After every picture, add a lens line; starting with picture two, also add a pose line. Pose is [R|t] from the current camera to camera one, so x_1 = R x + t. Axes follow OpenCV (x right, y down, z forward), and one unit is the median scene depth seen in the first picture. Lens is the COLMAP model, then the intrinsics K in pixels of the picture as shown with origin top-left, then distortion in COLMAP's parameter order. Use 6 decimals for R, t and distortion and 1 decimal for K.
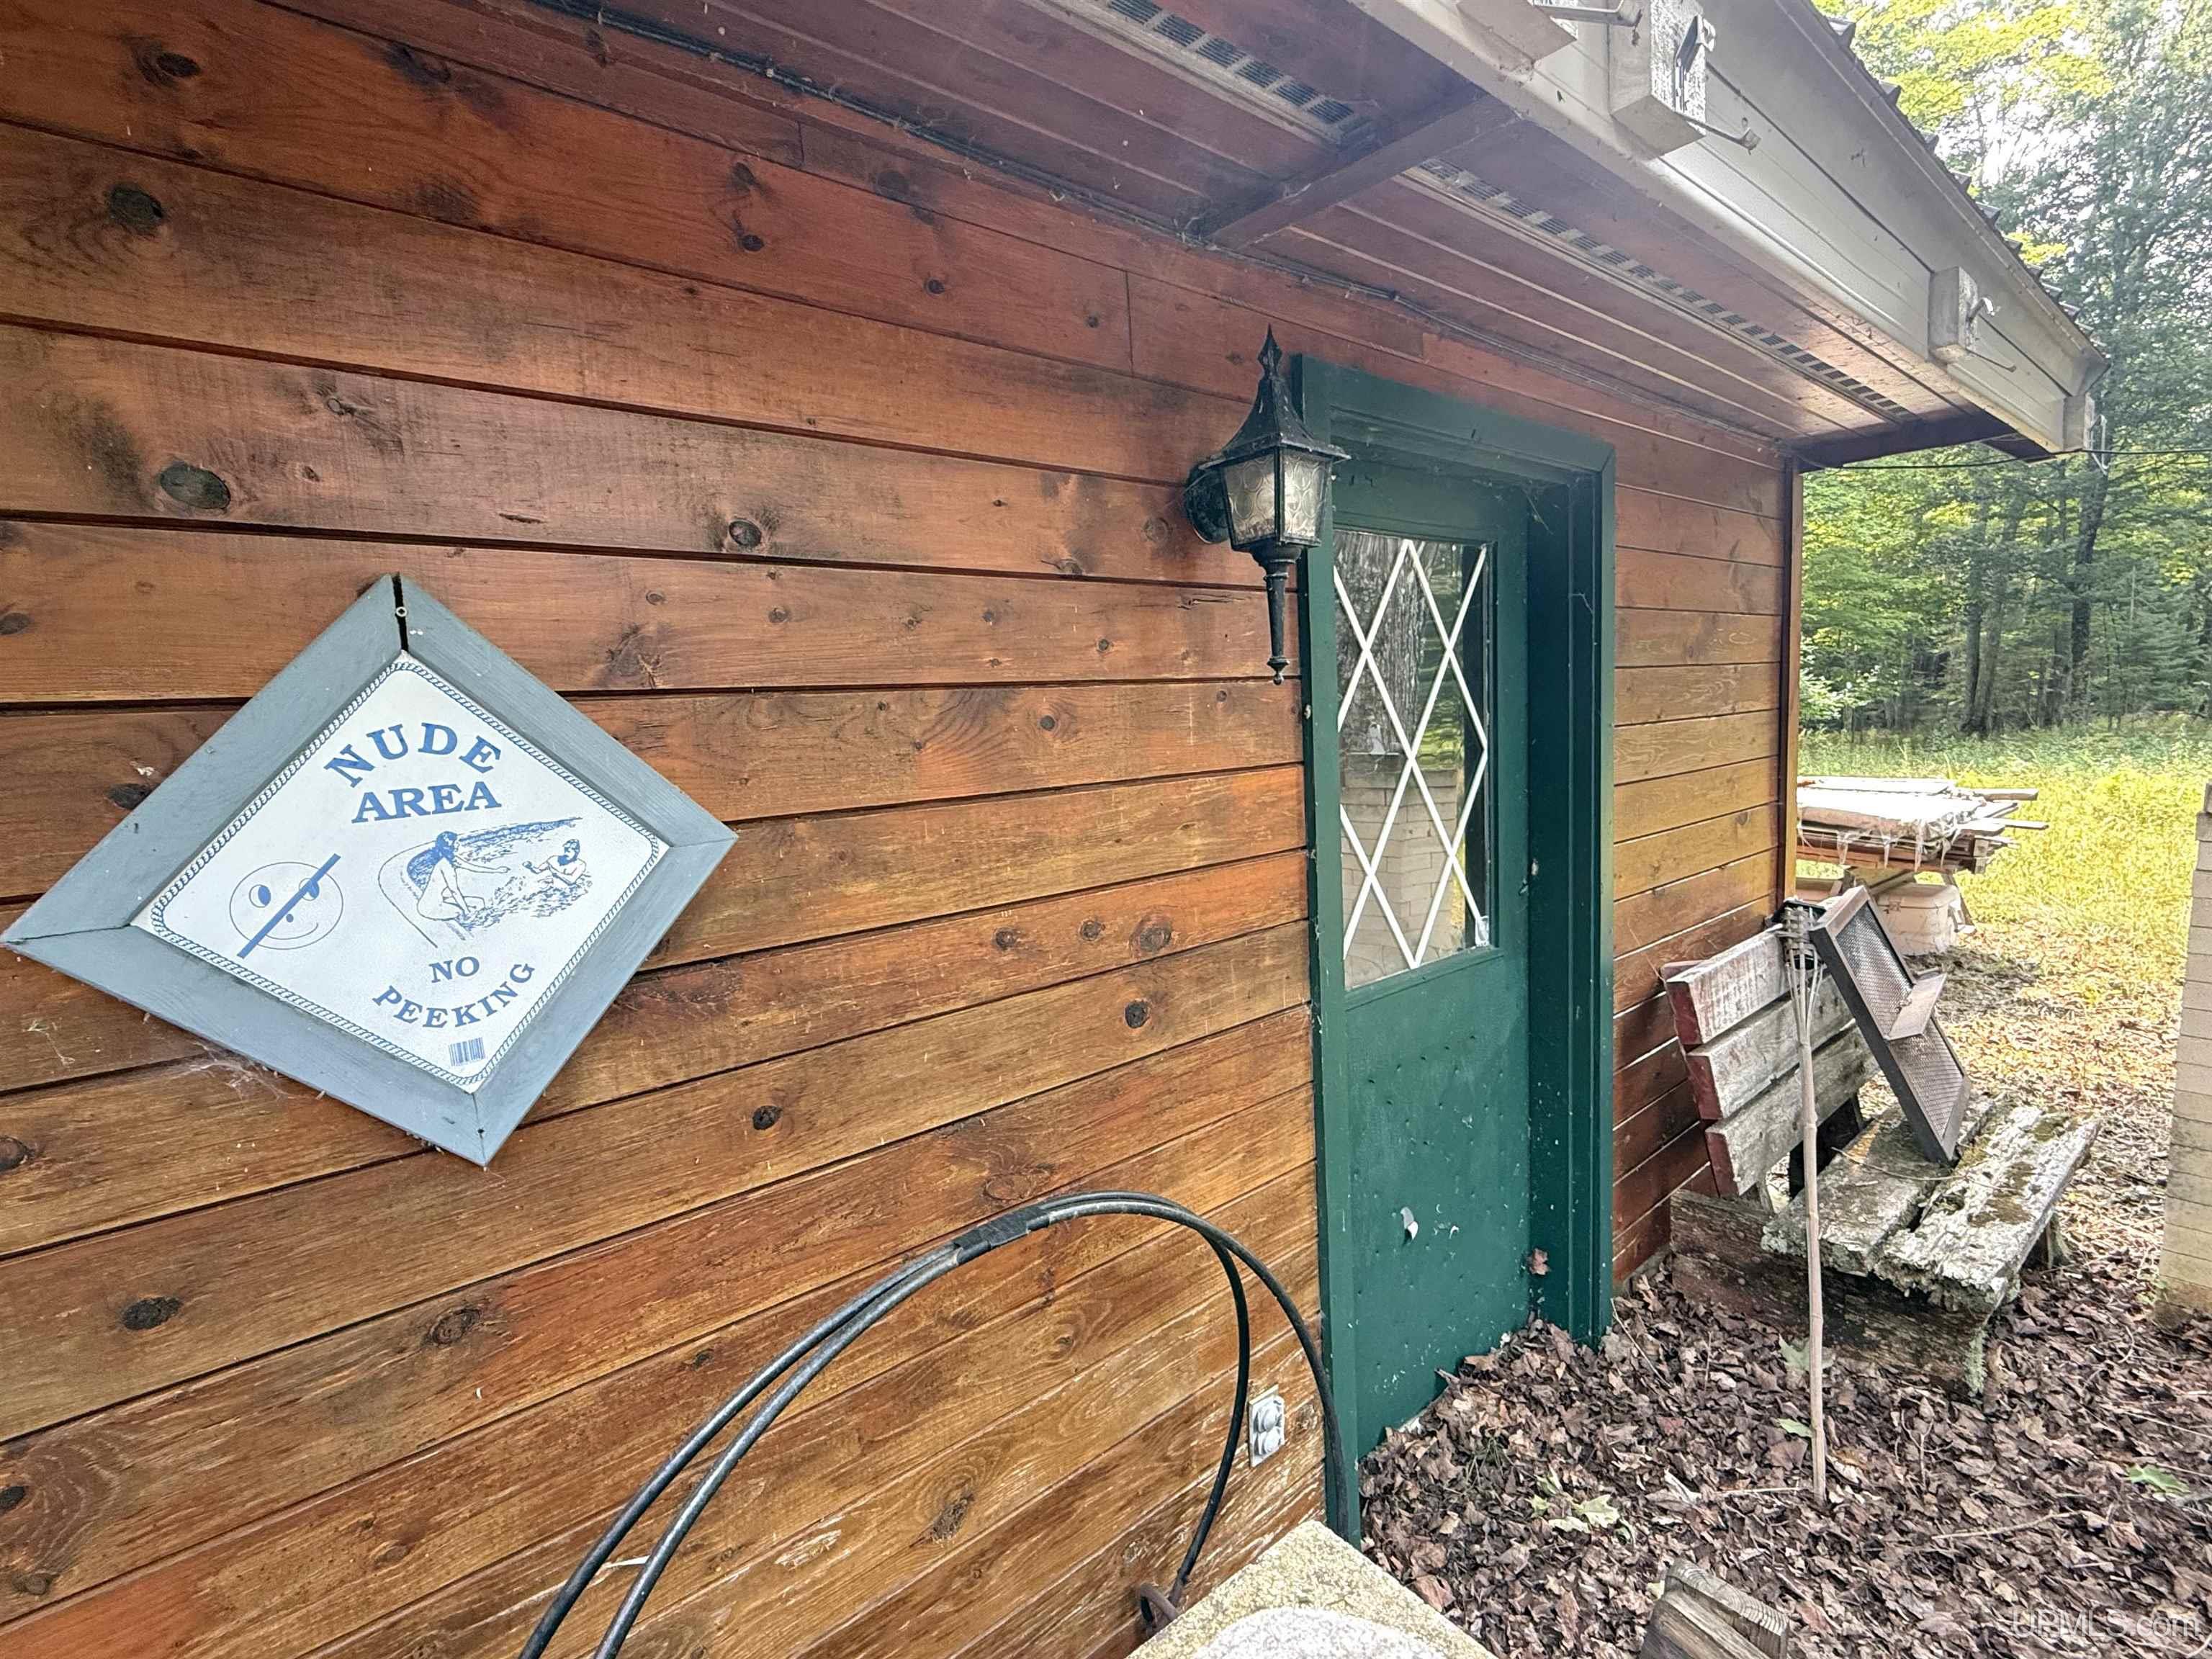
lens RADIAL K [[1033.1, 0, 1106.1], [0, 1033.1, 834.6], [0, 0, 1]] dist [0.000836, -0.000332]
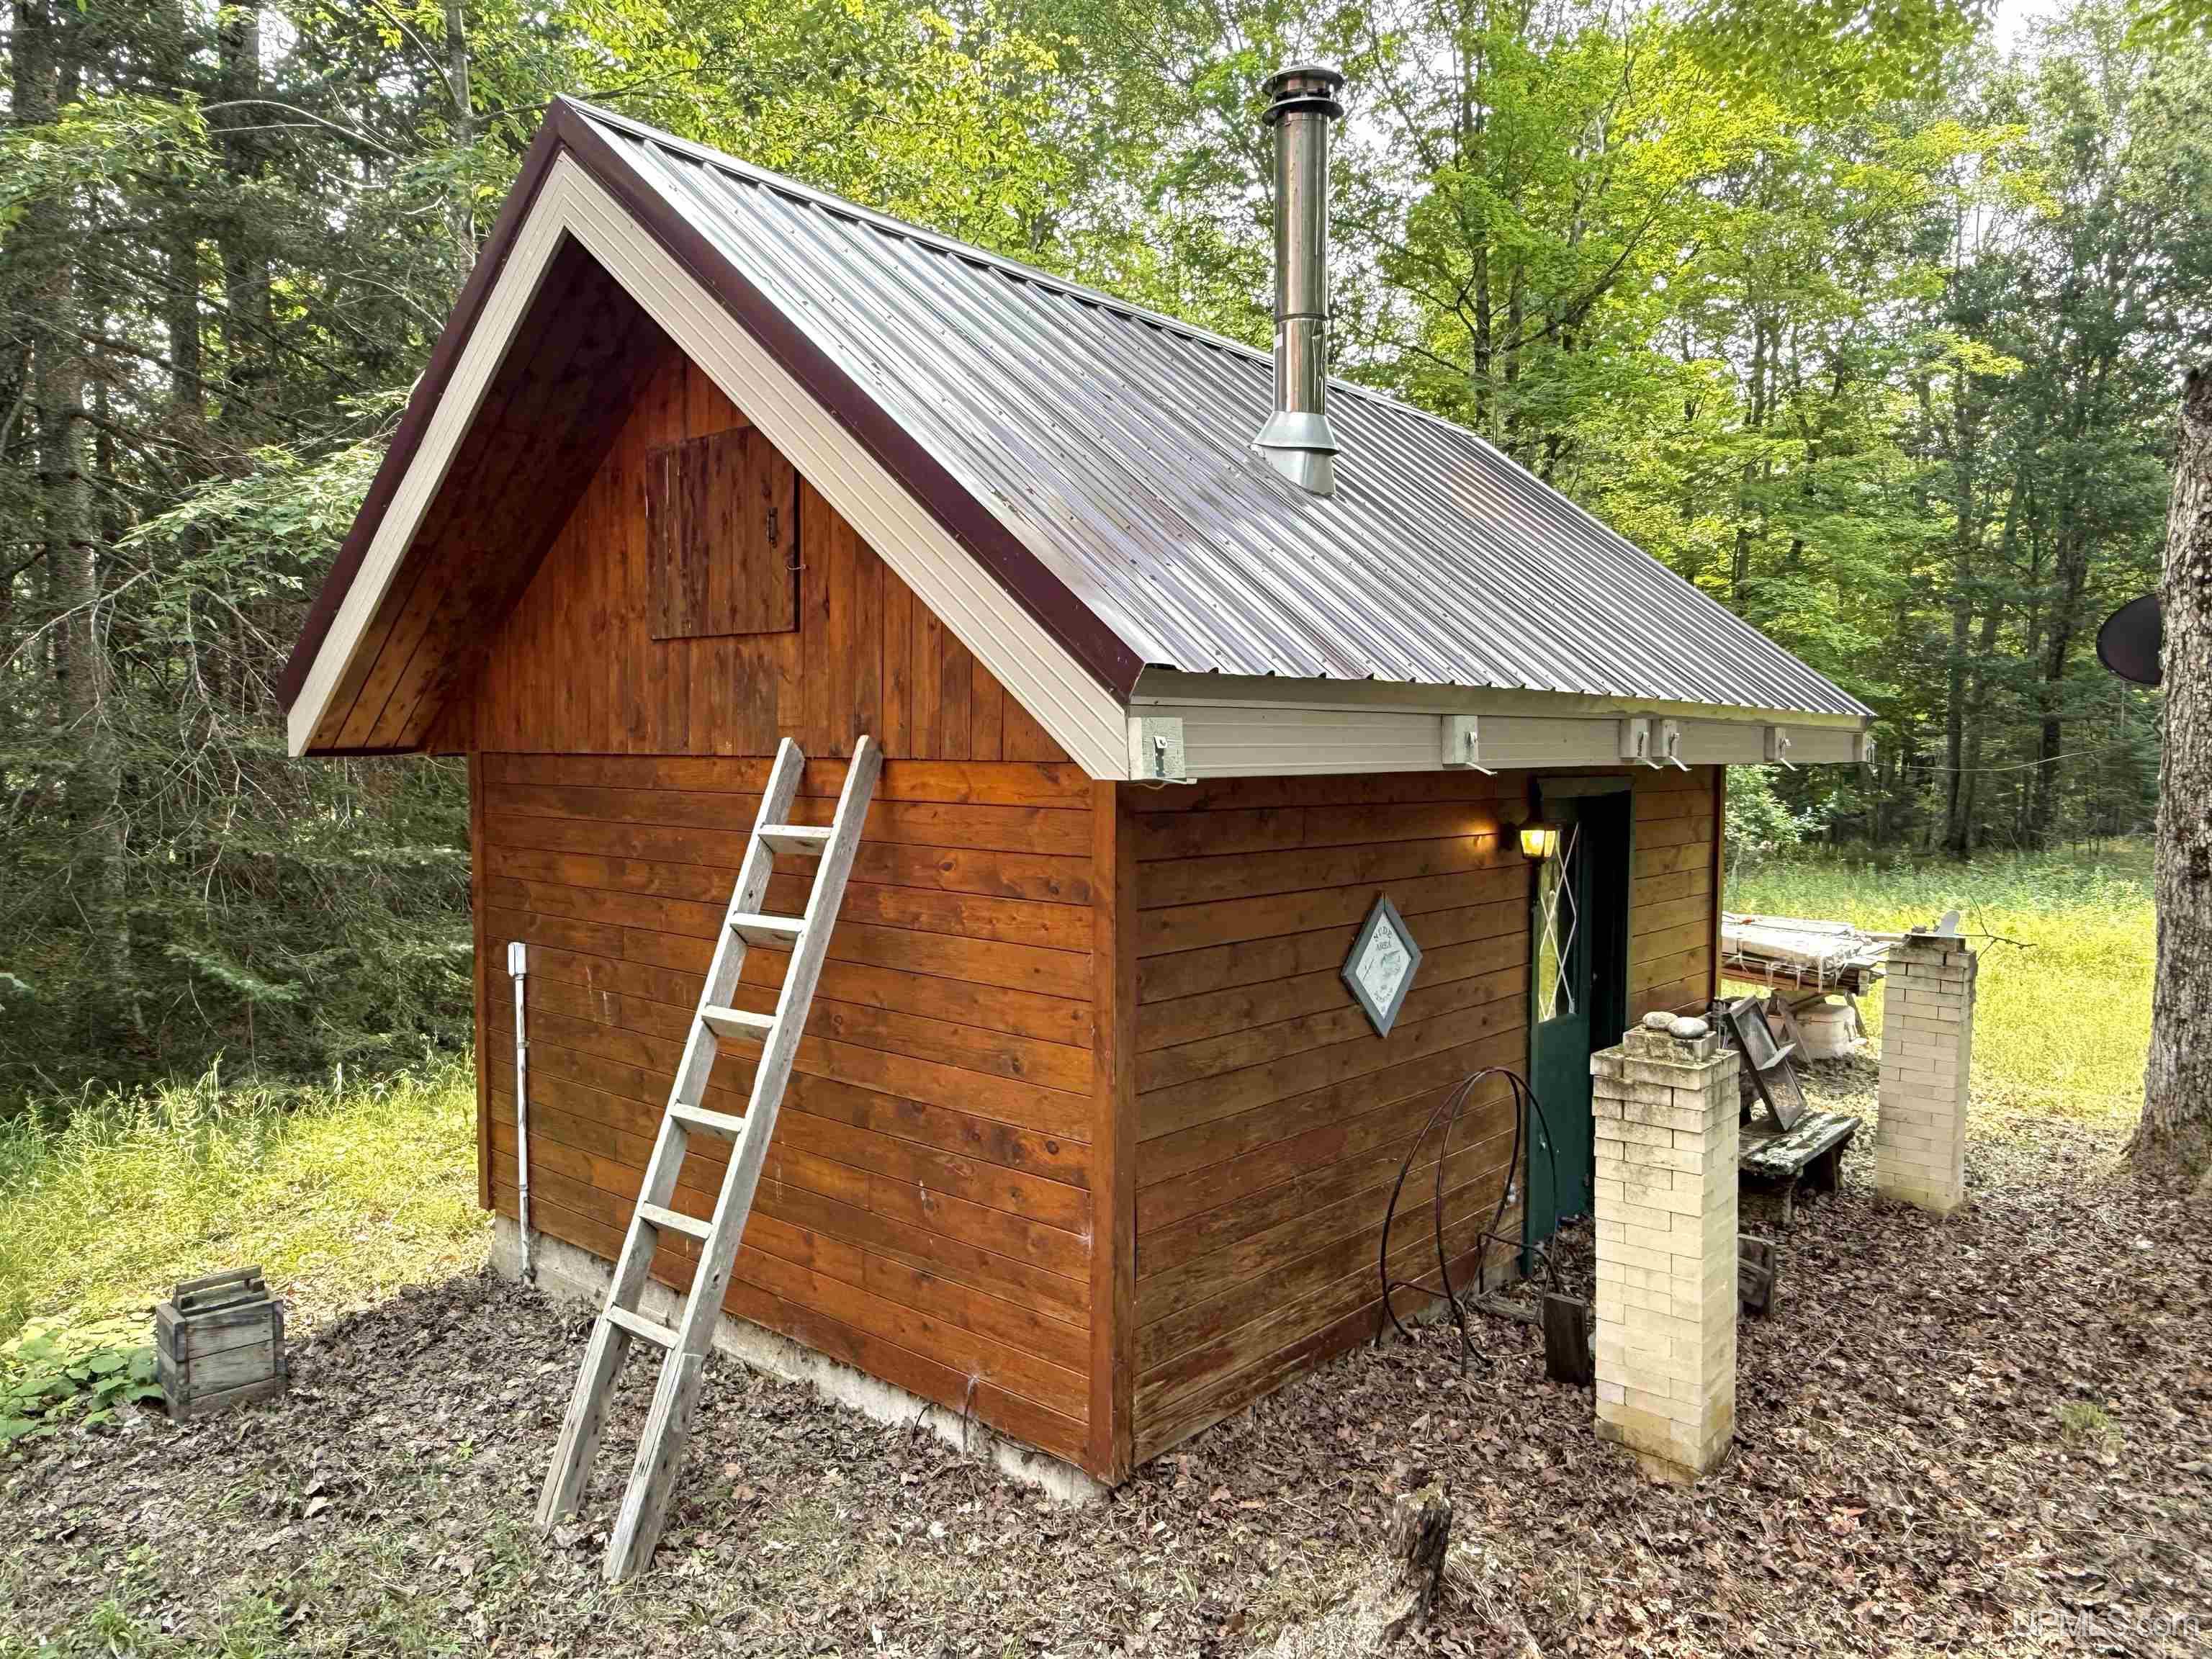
lens RADIAL K [[1481.1, 0, 1105.4], [0, 1481.1, 825.0], [0, 0, 1]] dist [0.001338, 0.000026]
pose [[0.986209, 0.049367, 0.157968, -0.443120], [-0.038363, 0.996669, -0.071964, -0.008086], [-0.160995, 0.064911, 0.984818, -0.758861]]
